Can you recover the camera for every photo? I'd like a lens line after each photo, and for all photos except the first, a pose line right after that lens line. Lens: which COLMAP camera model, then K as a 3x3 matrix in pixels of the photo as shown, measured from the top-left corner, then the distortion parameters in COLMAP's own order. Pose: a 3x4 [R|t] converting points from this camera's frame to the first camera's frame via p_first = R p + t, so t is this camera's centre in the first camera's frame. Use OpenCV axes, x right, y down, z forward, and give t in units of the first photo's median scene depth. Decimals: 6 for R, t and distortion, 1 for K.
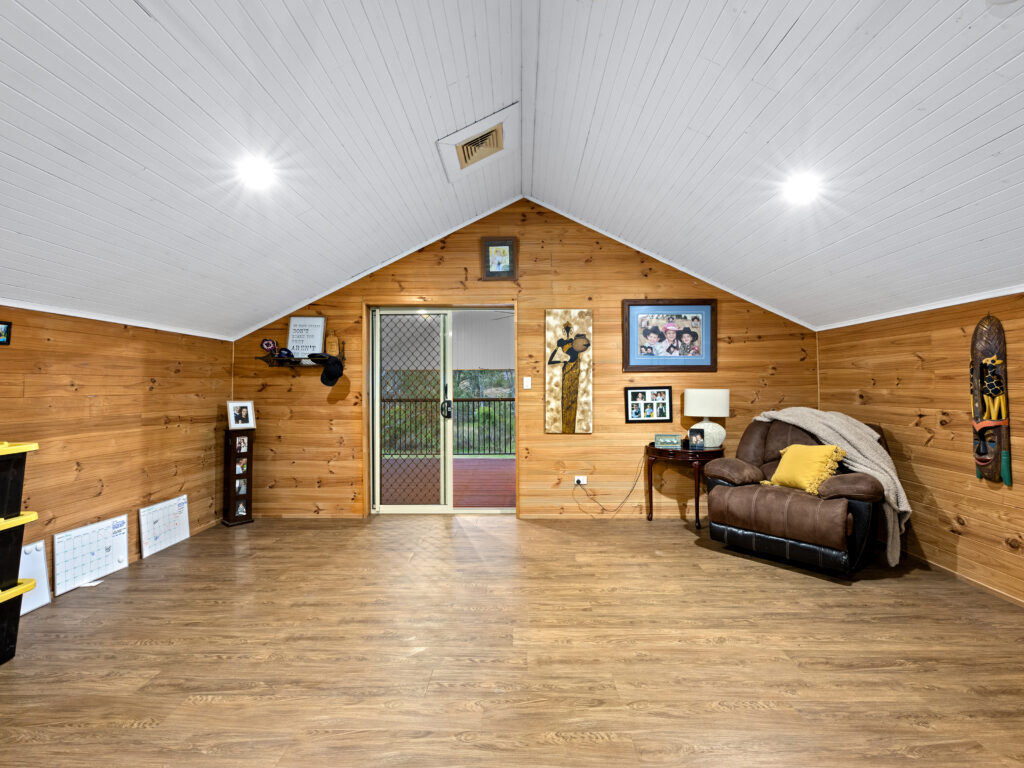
lens RADIAL K [[468.3, 0, 512.0], [0, 468.3, 384.0], [0, 0, 1]] dist [-0.000150, -0.000349]
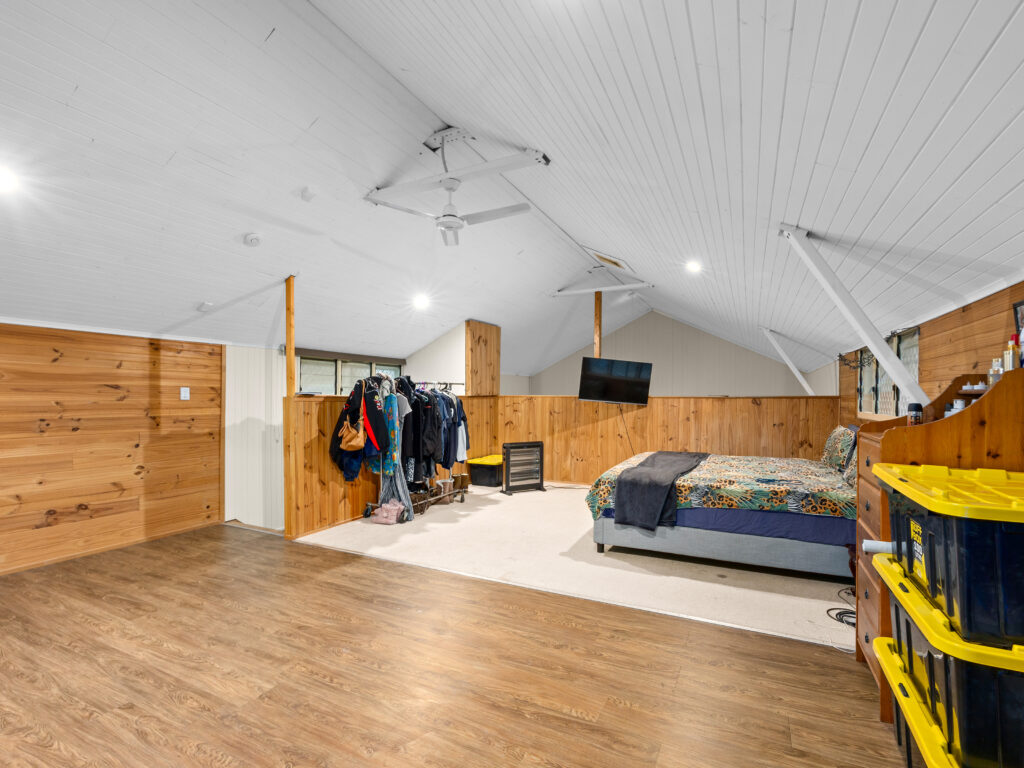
lens RADIAL K [[468.3, 0, 512.0], [0, 468.3, 384.0], [0, 0, 1]] dist [-0.000150, -0.000349]
pose [[-0.899749, 0.018605, 0.436011, -0.855686], [0.000216, 0.999110, -0.042187, 0.020817], [-0.436407, -0.037864, -0.898952, 1.734490]]
